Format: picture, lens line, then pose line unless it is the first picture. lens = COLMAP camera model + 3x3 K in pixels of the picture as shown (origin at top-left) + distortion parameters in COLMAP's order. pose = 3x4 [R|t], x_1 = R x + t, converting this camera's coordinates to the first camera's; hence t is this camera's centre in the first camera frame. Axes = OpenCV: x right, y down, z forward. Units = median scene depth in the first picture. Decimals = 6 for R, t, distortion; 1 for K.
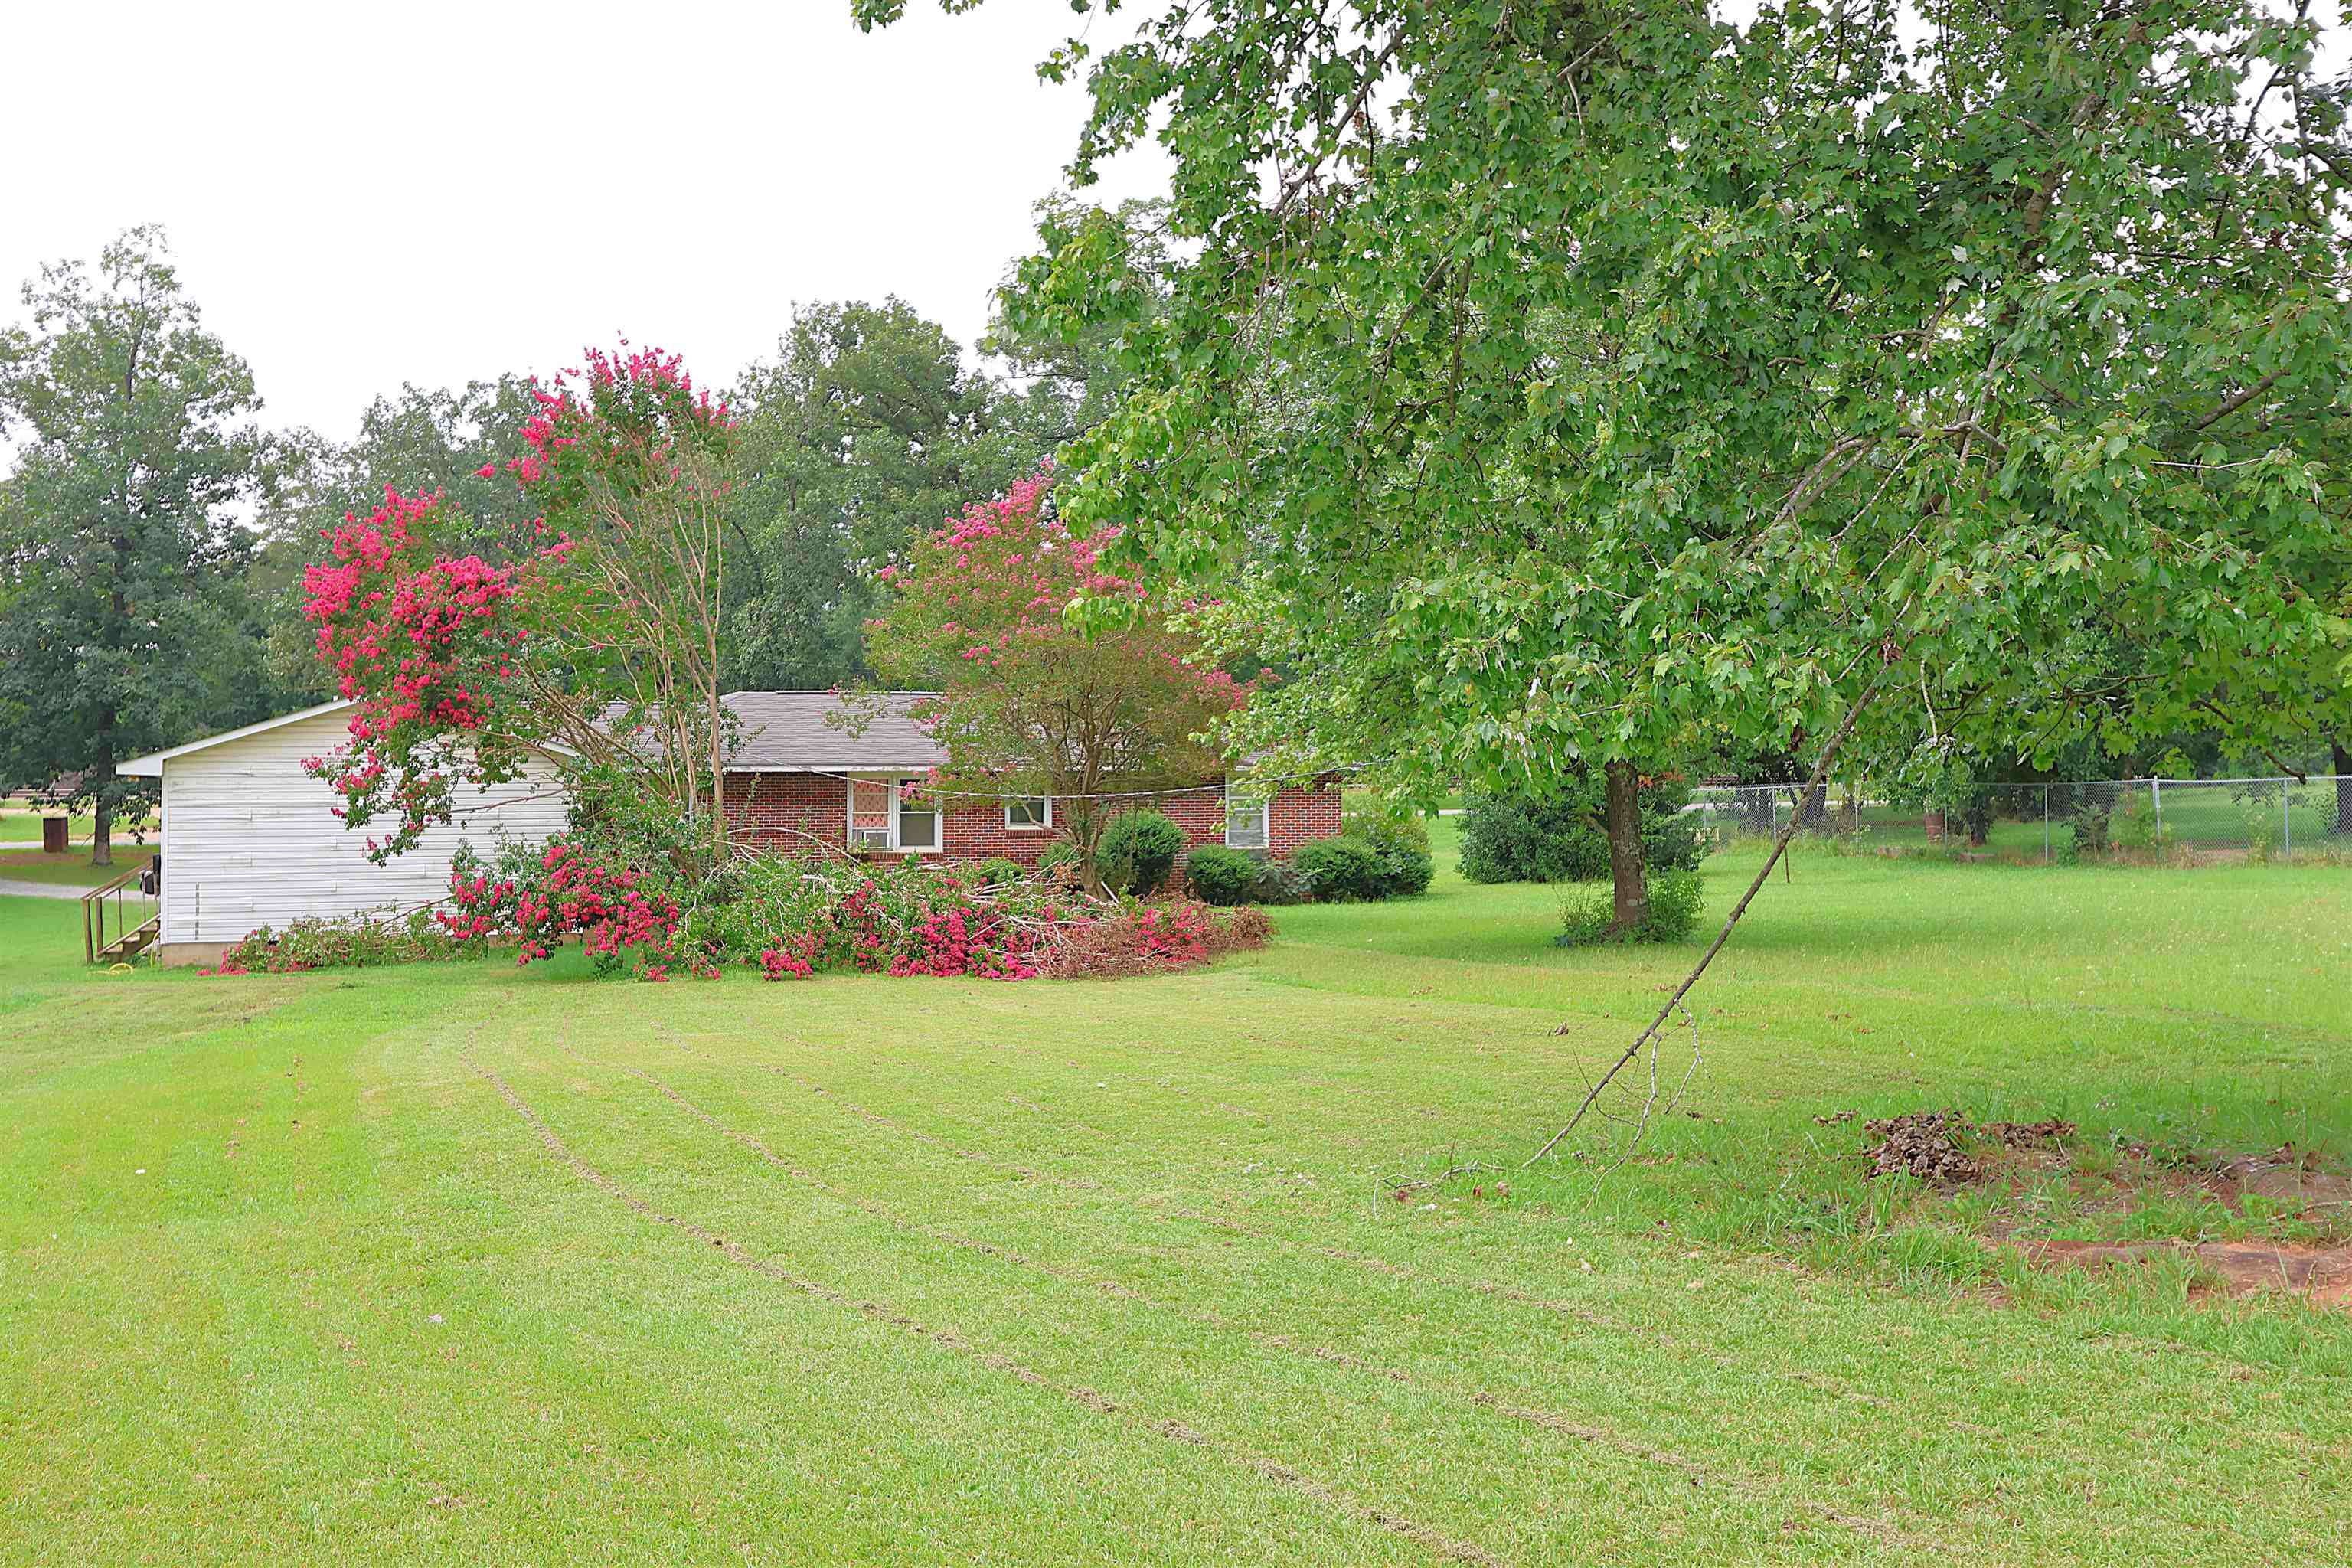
lens RADIAL K [[2368.7, 0, 1177.1], [0, 2368.7, 792.7], [0, 0, 1]] dist [0.013216, 0.000000]
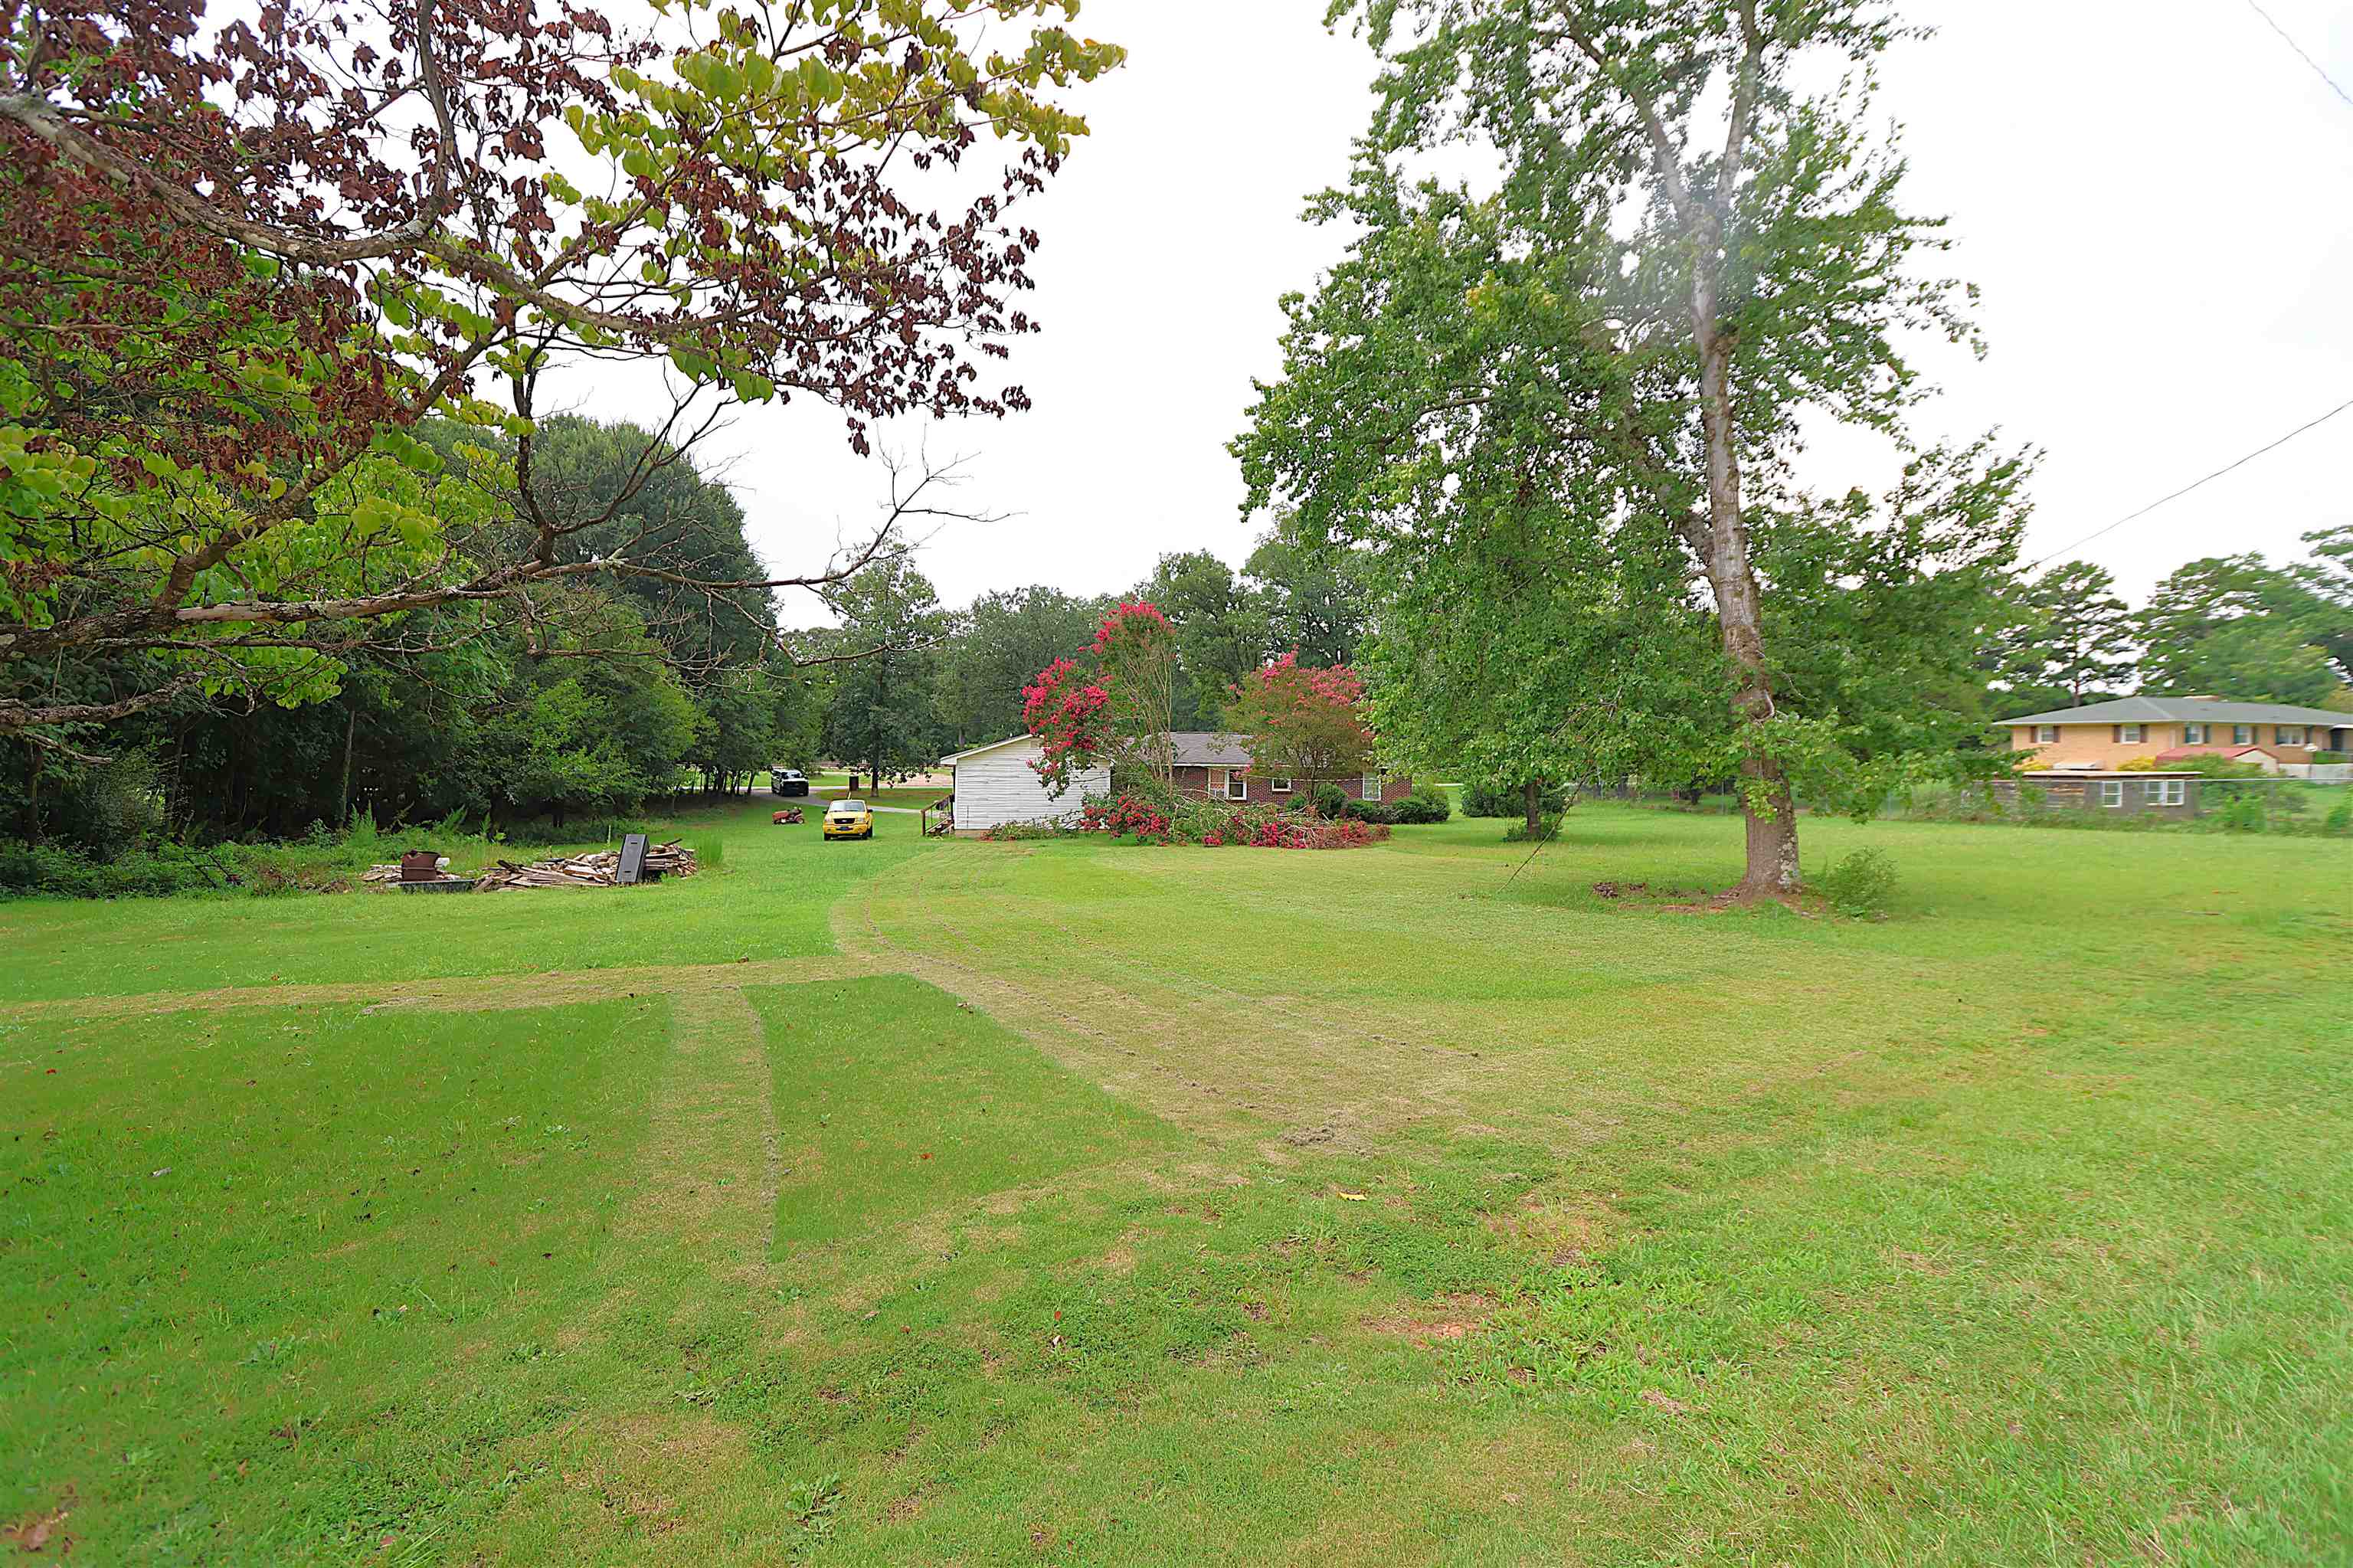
lens RADIAL K [[1154.6, 0, 1175.0], [0, 1154.6, 764.4], [0, 0, 1]] dist [0.003271, 0.002436]
pose [[0.992852, 0.016220, -0.118243, -0.038272], [-0.016653, 0.999858, -0.002680, -0.008100], [0.118183, 0.004630, 0.992981, -0.231926]]
